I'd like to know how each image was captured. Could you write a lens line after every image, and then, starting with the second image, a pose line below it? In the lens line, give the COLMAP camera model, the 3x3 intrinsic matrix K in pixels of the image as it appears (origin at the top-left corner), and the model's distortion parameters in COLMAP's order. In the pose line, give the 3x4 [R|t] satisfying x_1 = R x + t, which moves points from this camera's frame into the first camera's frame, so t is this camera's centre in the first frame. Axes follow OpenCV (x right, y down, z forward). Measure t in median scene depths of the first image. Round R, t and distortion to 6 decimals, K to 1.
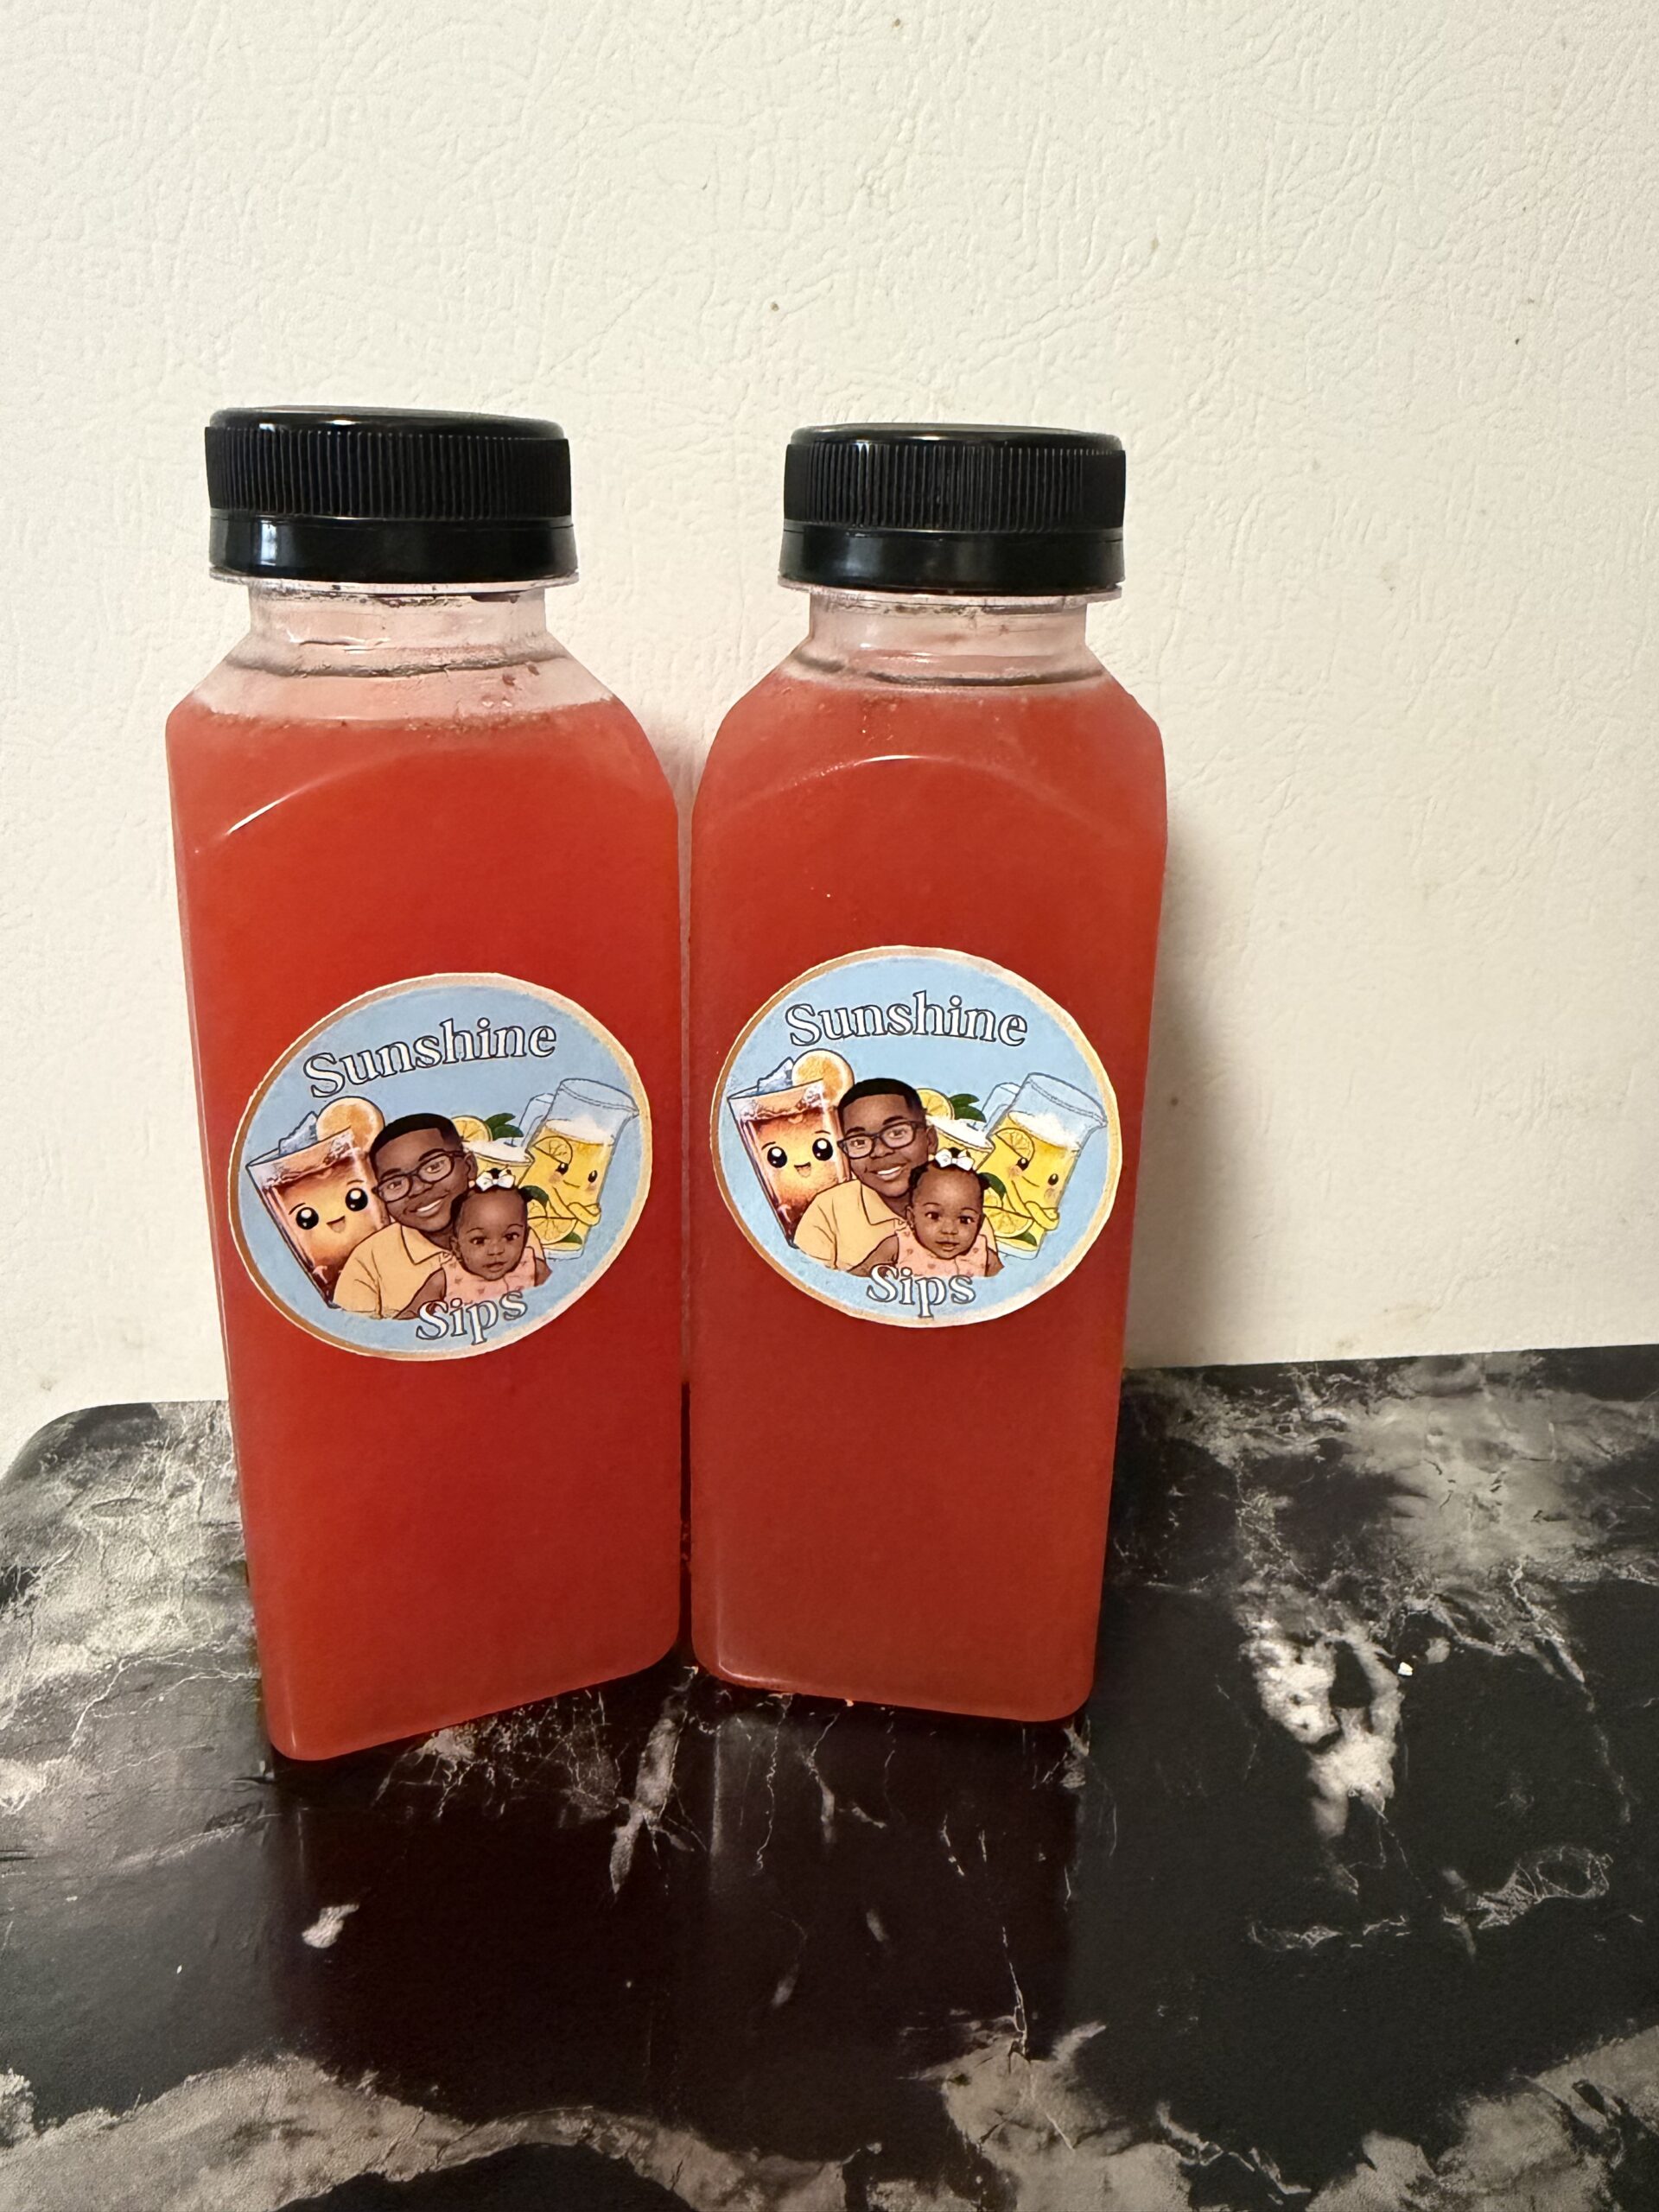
lens RADIAL K [[1616.6, 0, 830.7], [0, 1616.6, 938.5], [0, 0, 1]] dist [0.001960, 0.001996]
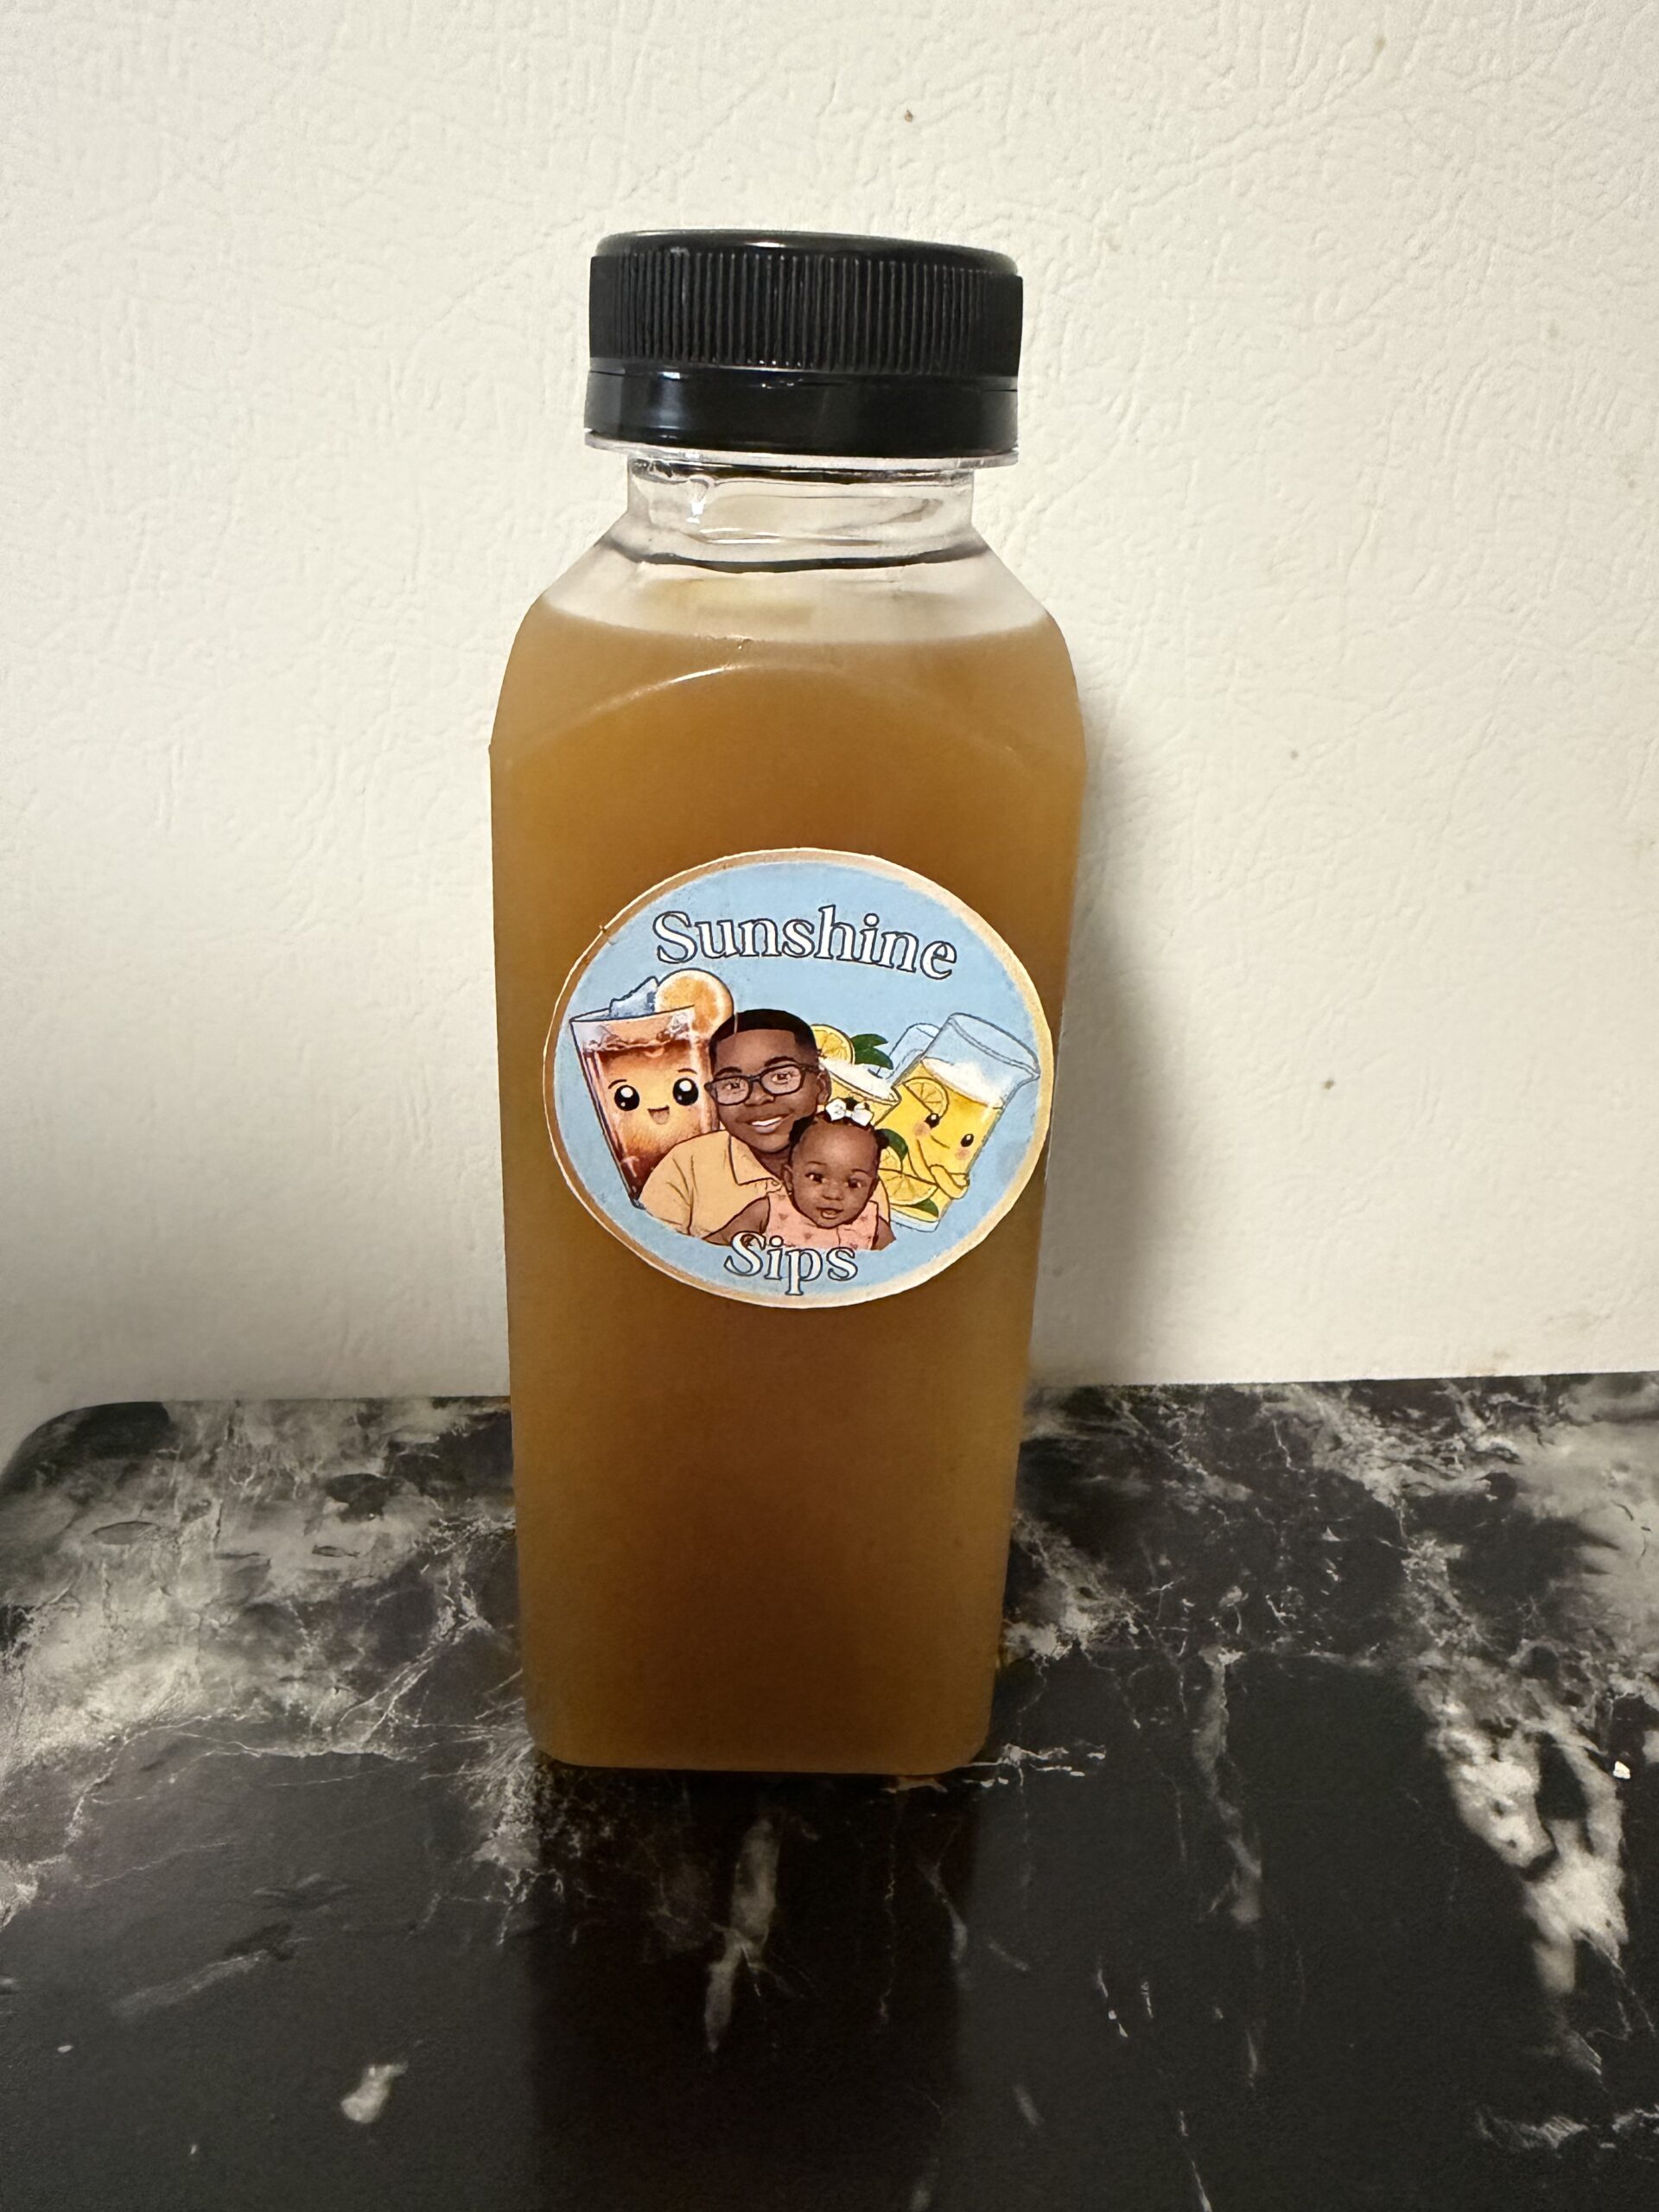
lens RADIAL K [[1619.5, 0, 835.2], [0, 1619.5, 971.3], [0, 0, 1]] dist [0.001416, 0.003407]
pose [[0.999762, 0.020019, -0.008618, -0.056307], [-0.019305, 0.996904, 0.076228, -0.024703], [0.010118, -0.076044, 0.997053, 0.158043]]
